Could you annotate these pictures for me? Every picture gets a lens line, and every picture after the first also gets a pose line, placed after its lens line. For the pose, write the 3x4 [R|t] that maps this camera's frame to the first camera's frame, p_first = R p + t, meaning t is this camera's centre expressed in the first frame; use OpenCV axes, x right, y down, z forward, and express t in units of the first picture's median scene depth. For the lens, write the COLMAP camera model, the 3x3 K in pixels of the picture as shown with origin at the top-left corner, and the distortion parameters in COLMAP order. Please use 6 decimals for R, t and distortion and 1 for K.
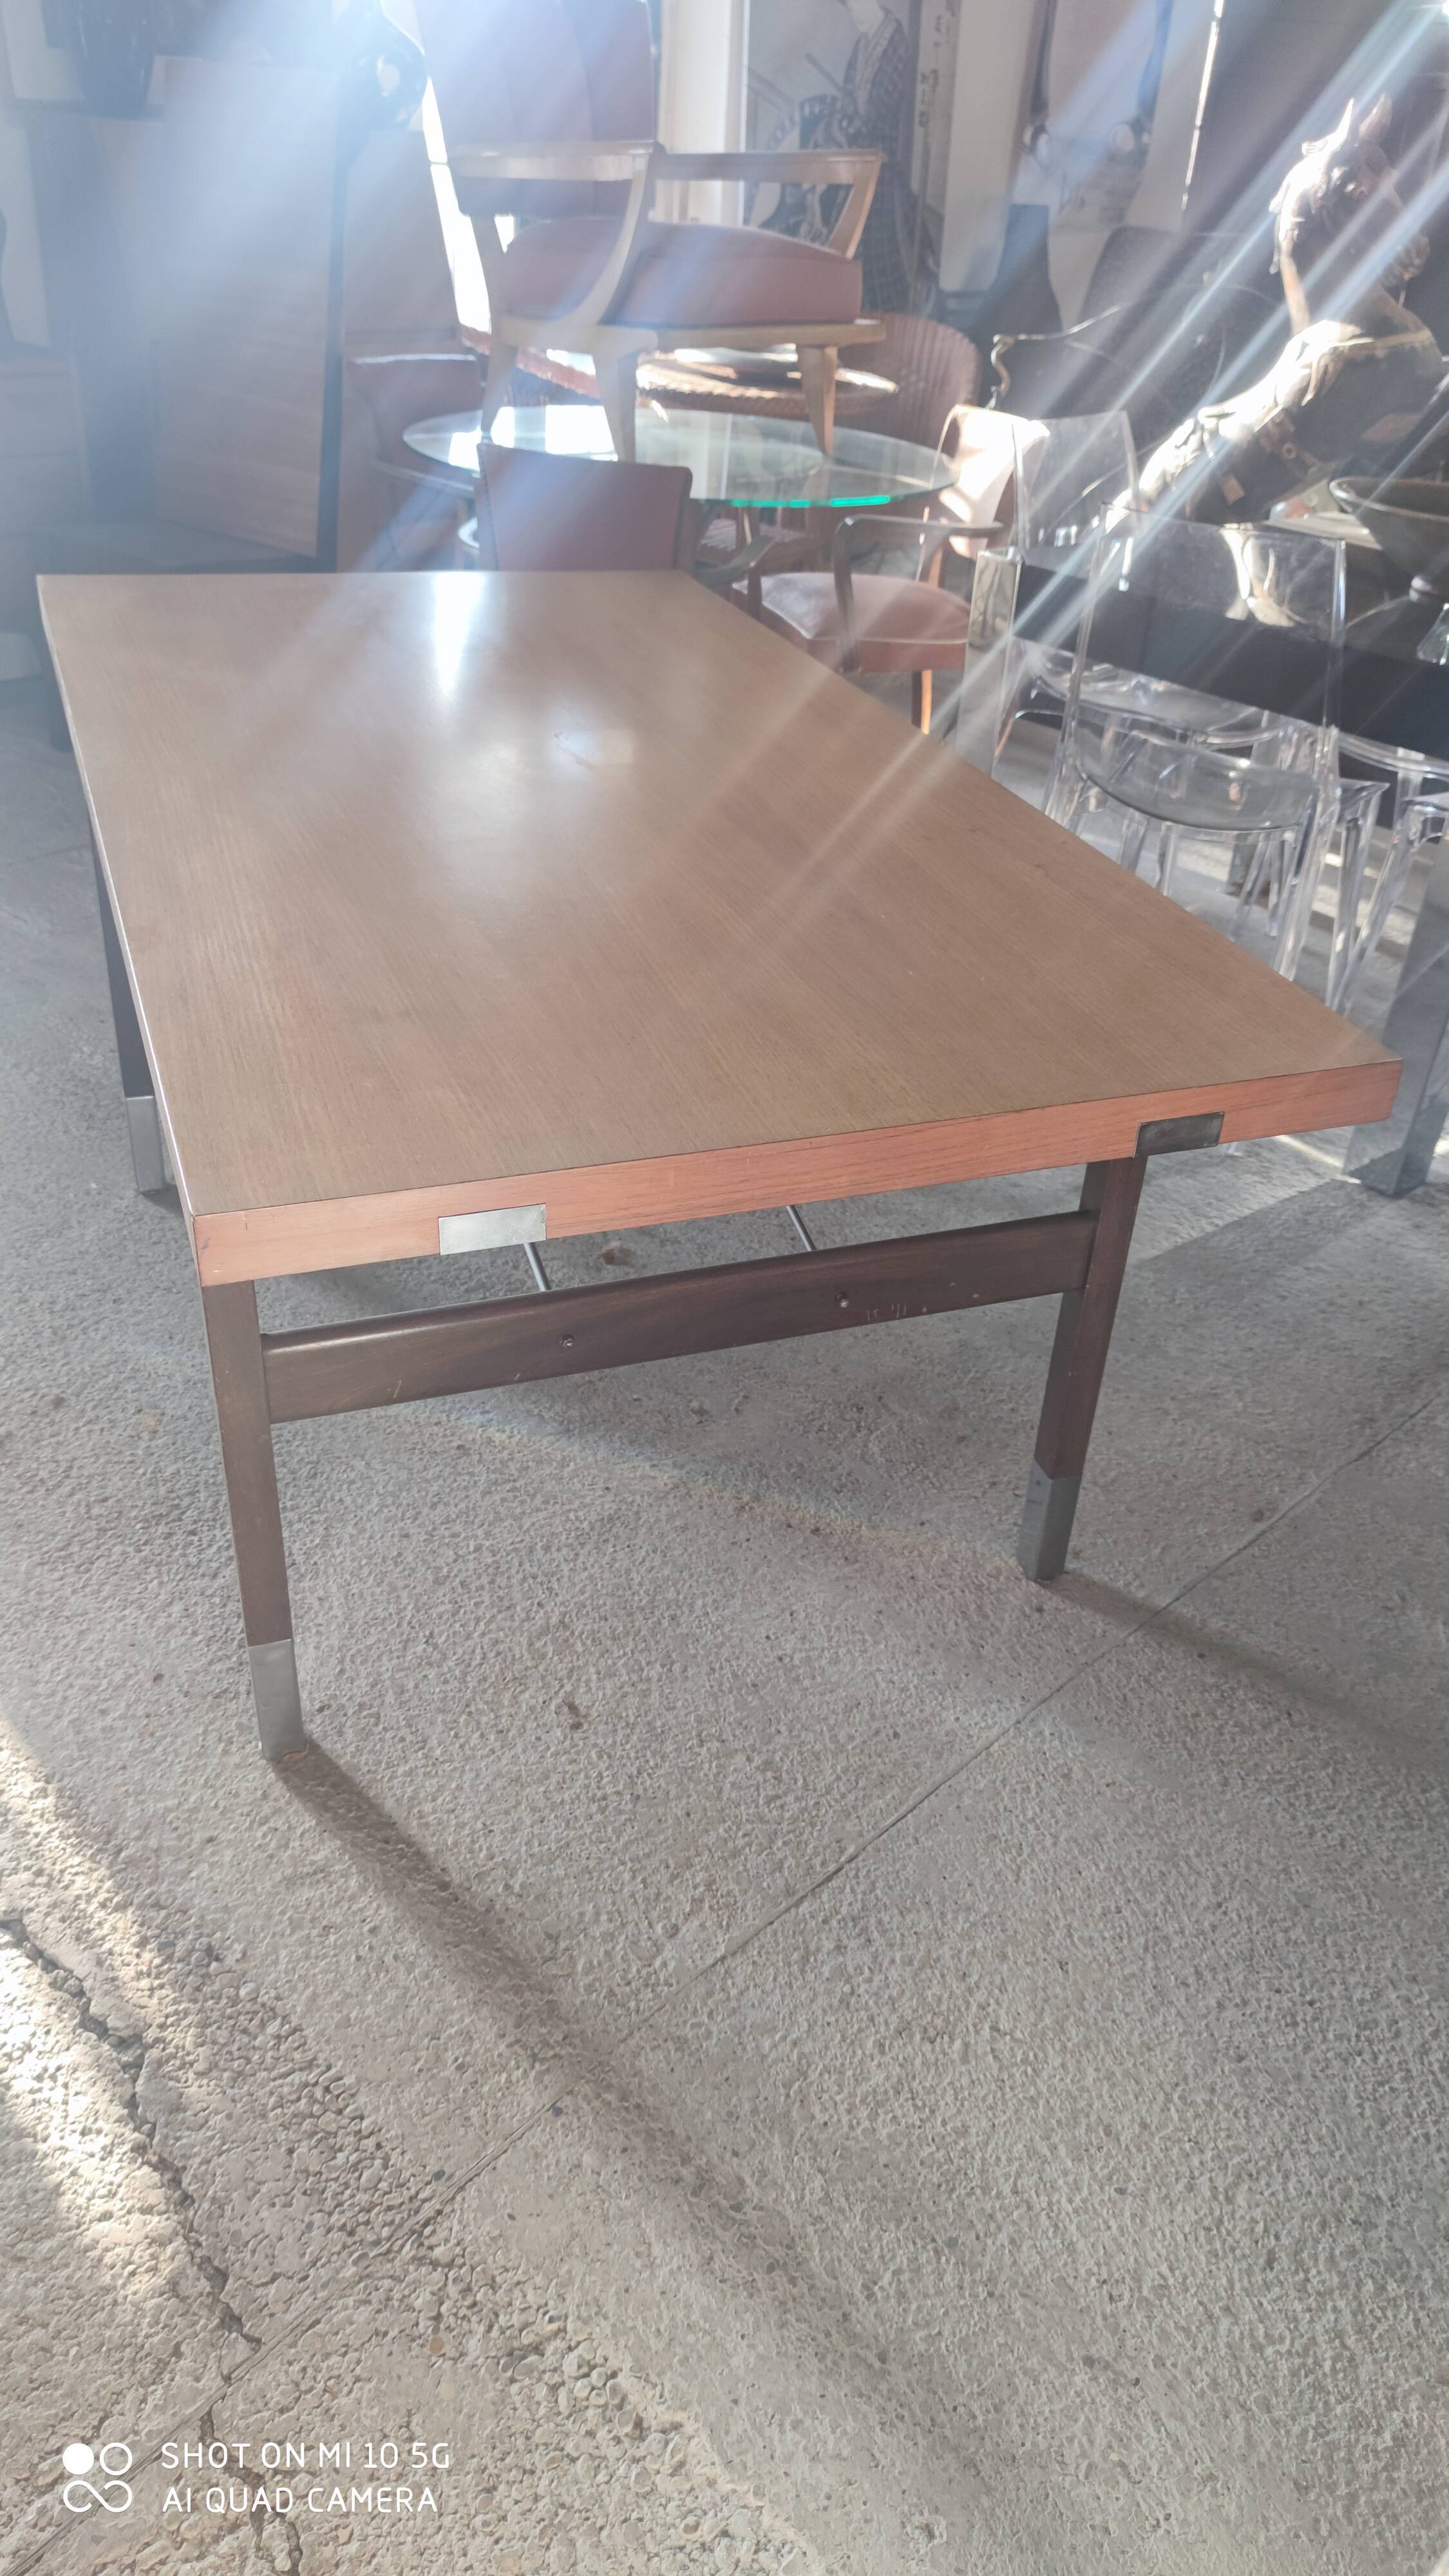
lens RADIAL K [[1886.0, 0, 726.9], [0, 1886.0, 1292.0], [0, 0, 1]] dist [0.079373, -0.069232]
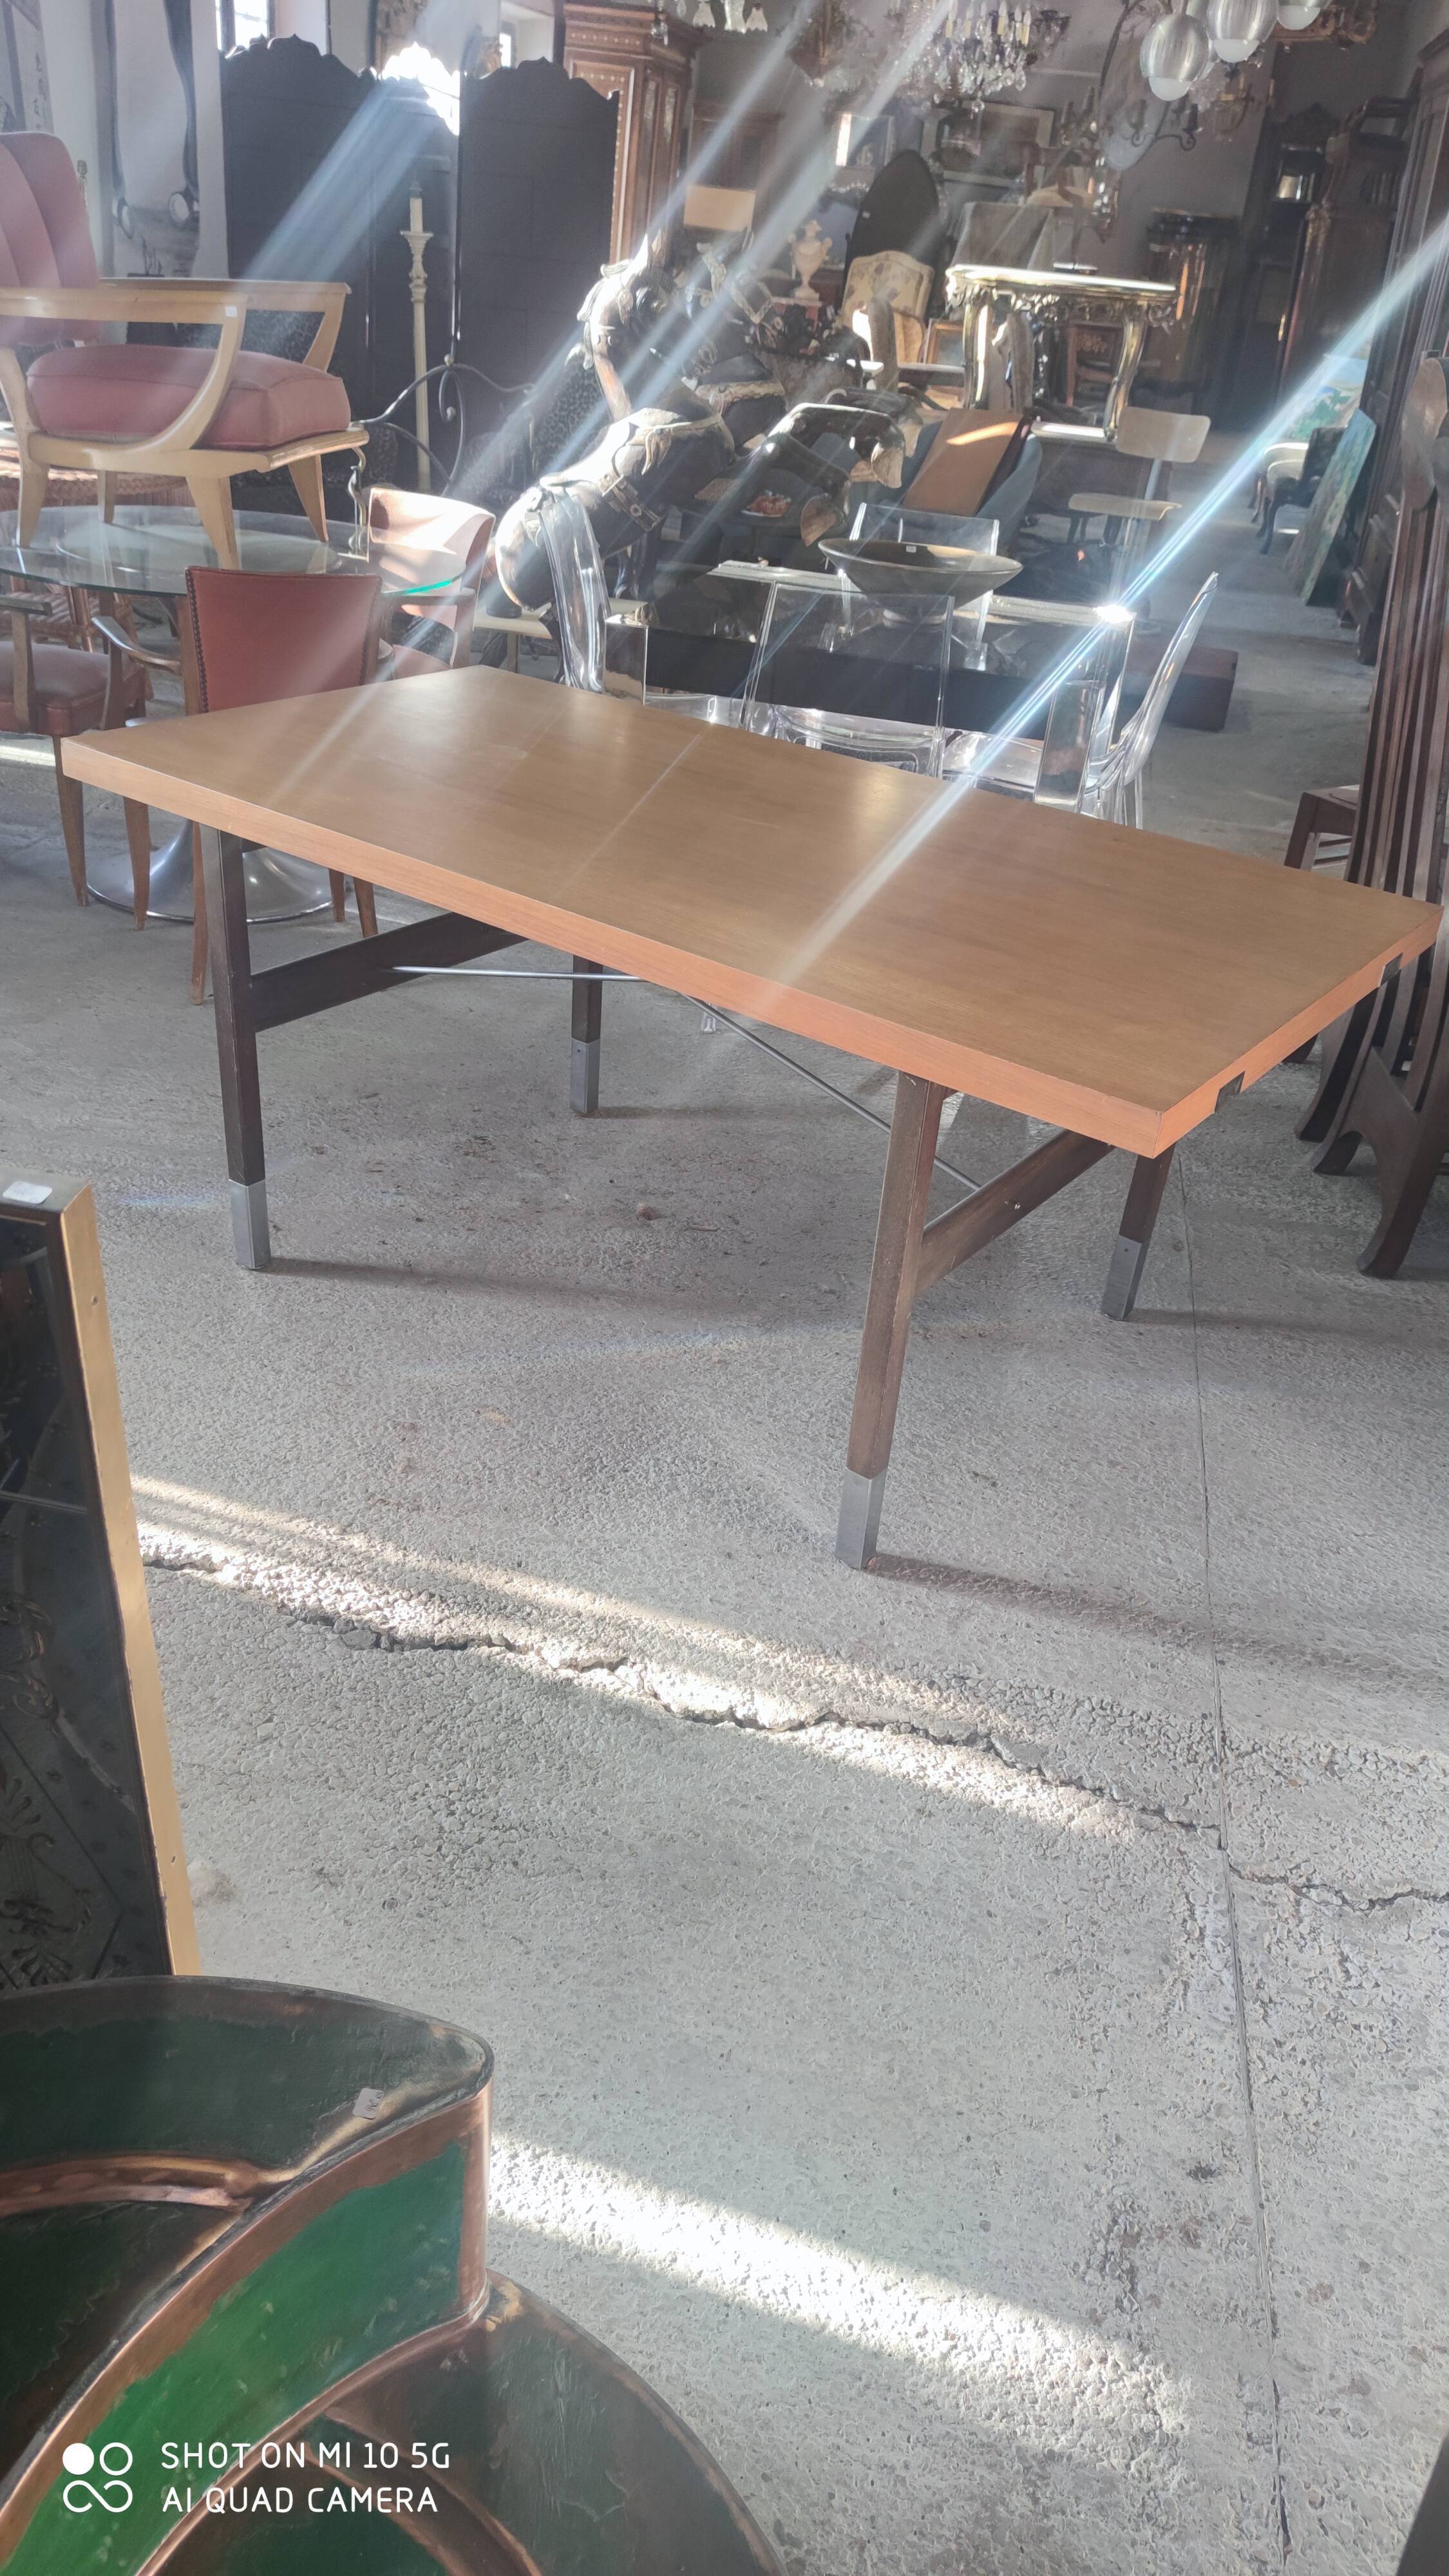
lens RADIAL K [[1899.4, 0, 718.7], [0, 1899.4, 1273.8], [0, 0, 1]] dist [0.057199, -0.002980]
pose [[0.820486, -0.265972, 0.506026, -0.953617], [0.269420, 0.960615, 0.068061, -0.074234], [-0.504198, 0.080491, 0.859829, -0.127430]]
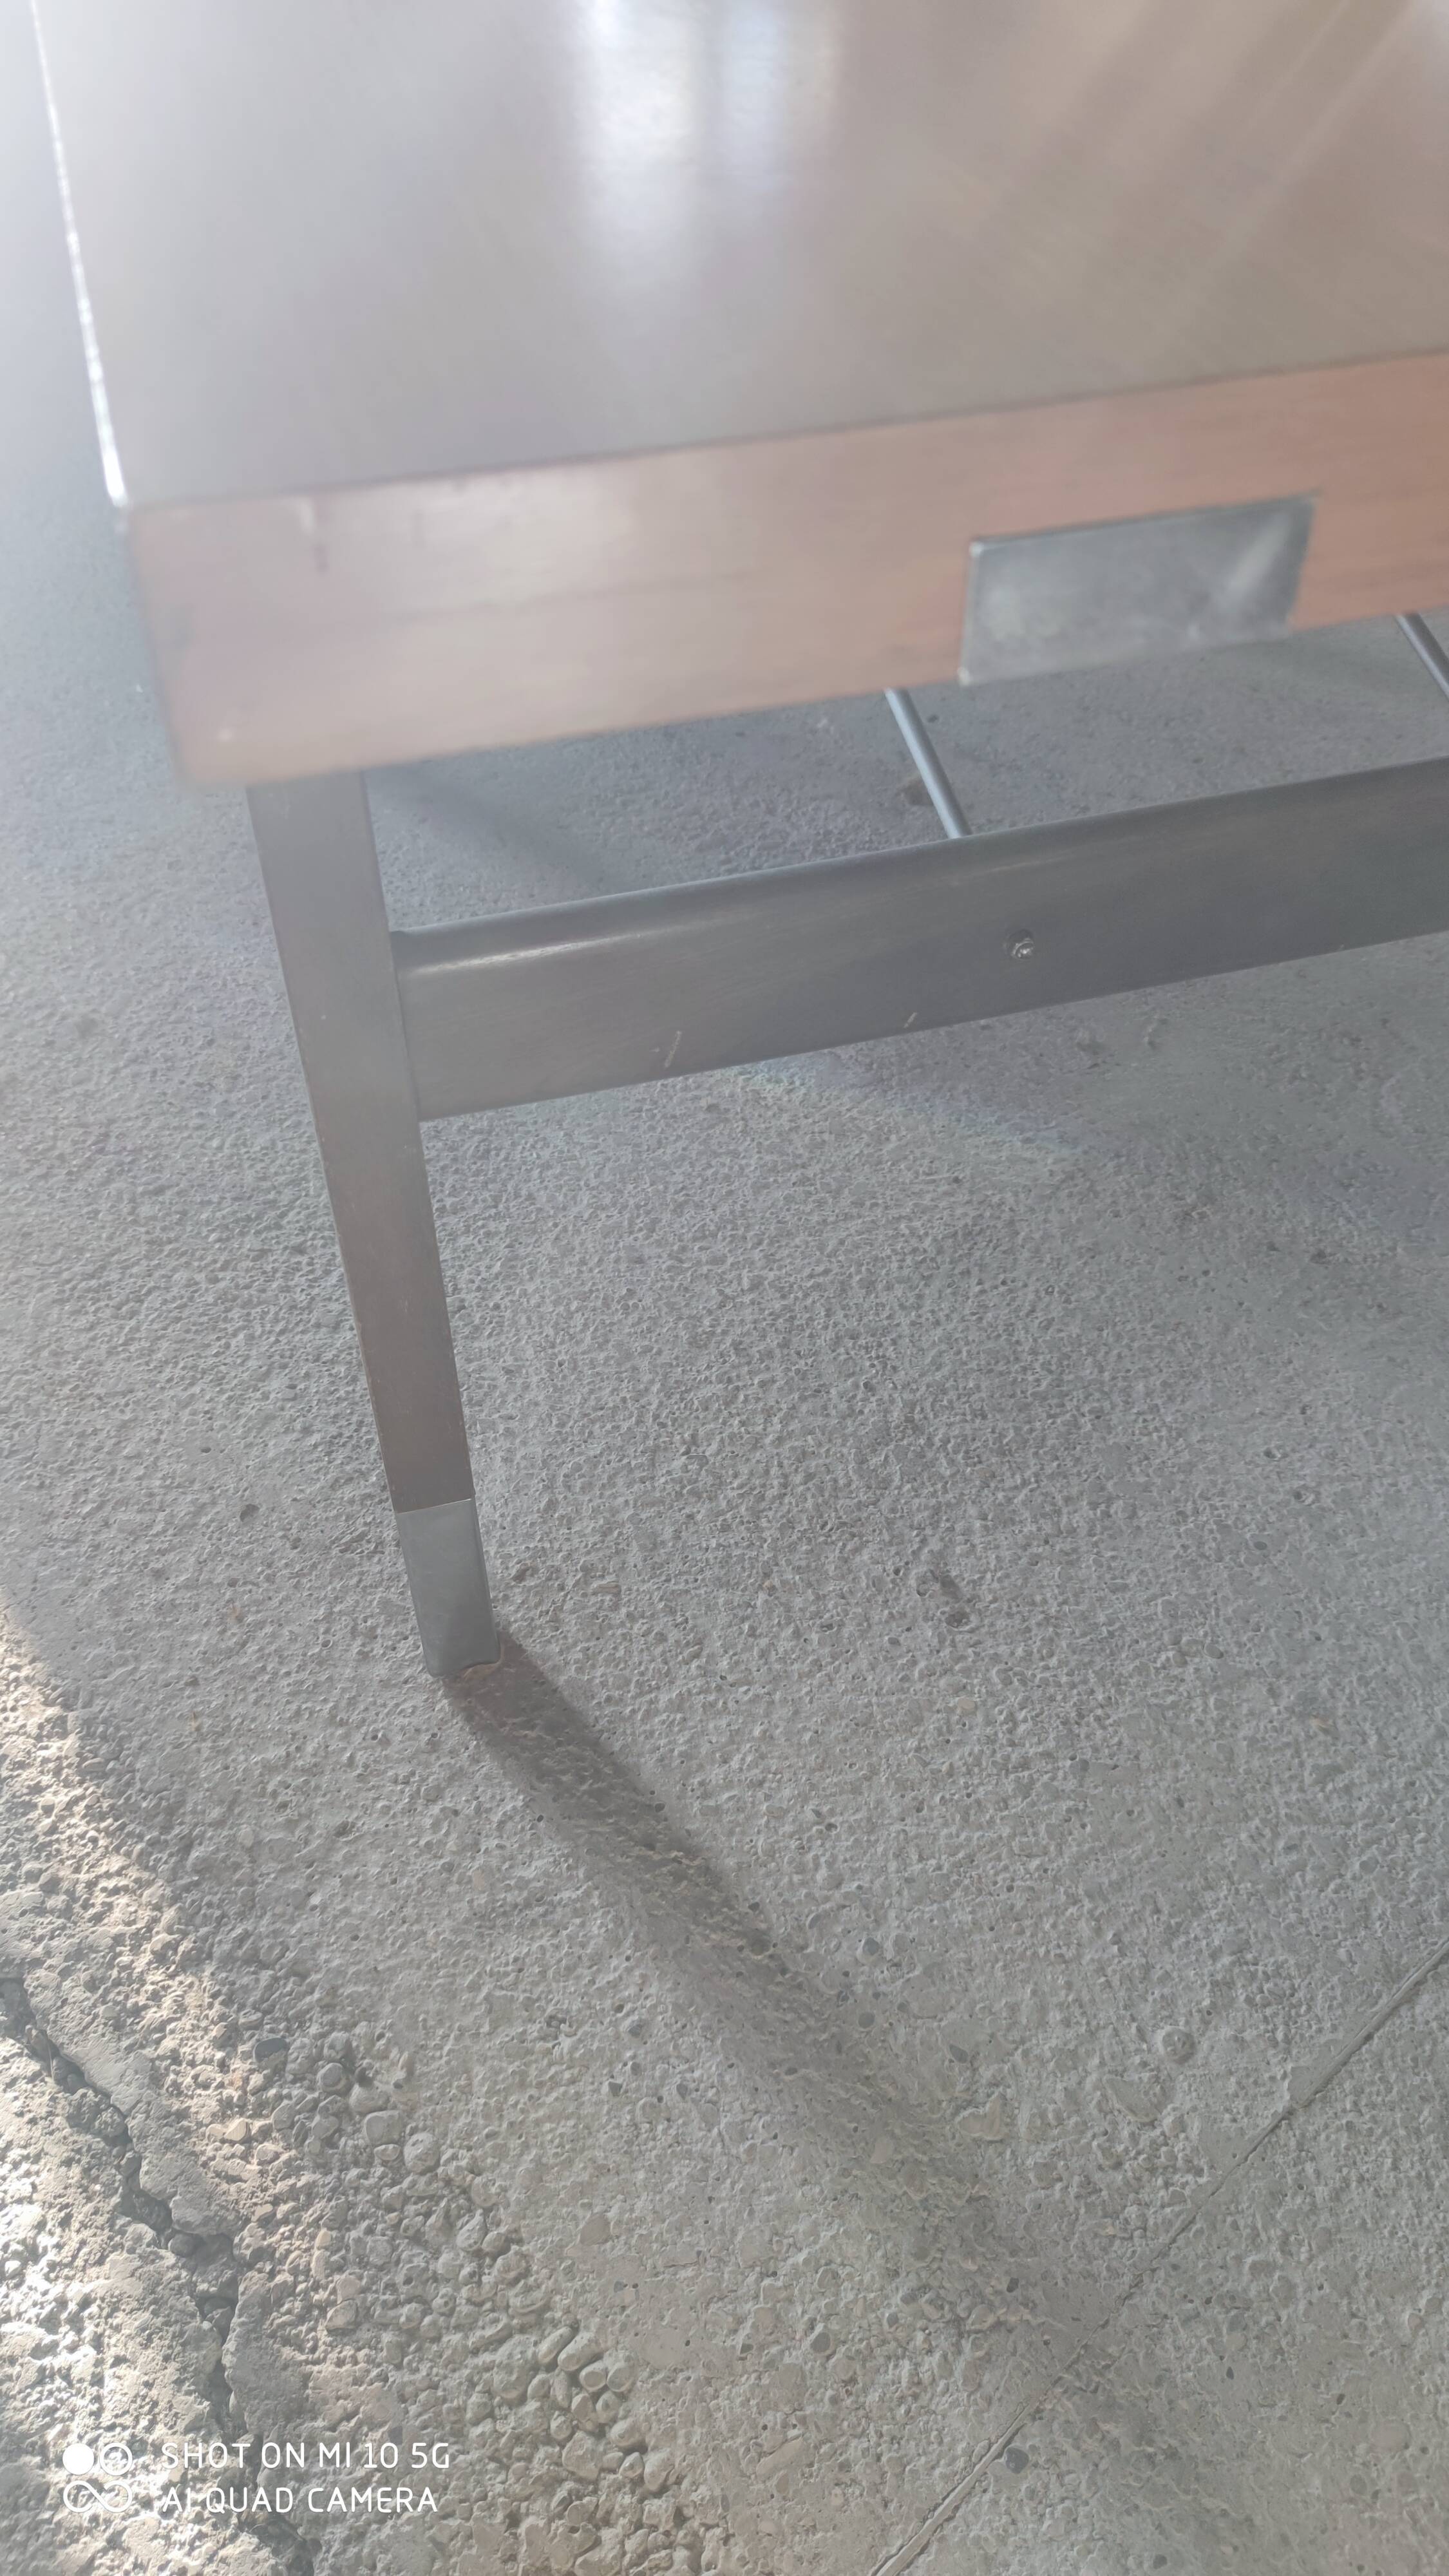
lens RADIAL K [[1886.0, 0, 708.2], [0, 1886.0, 1302.3], [0, 0, 1]] dist [0.079373, -0.069232]
pose [[0.996733, 0.013984, -0.079551, -0.114916], [0.004314, 0.974274, 0.225323, 0.005671], [0.080655, -0.224930, 0.971031, 0.474603]]
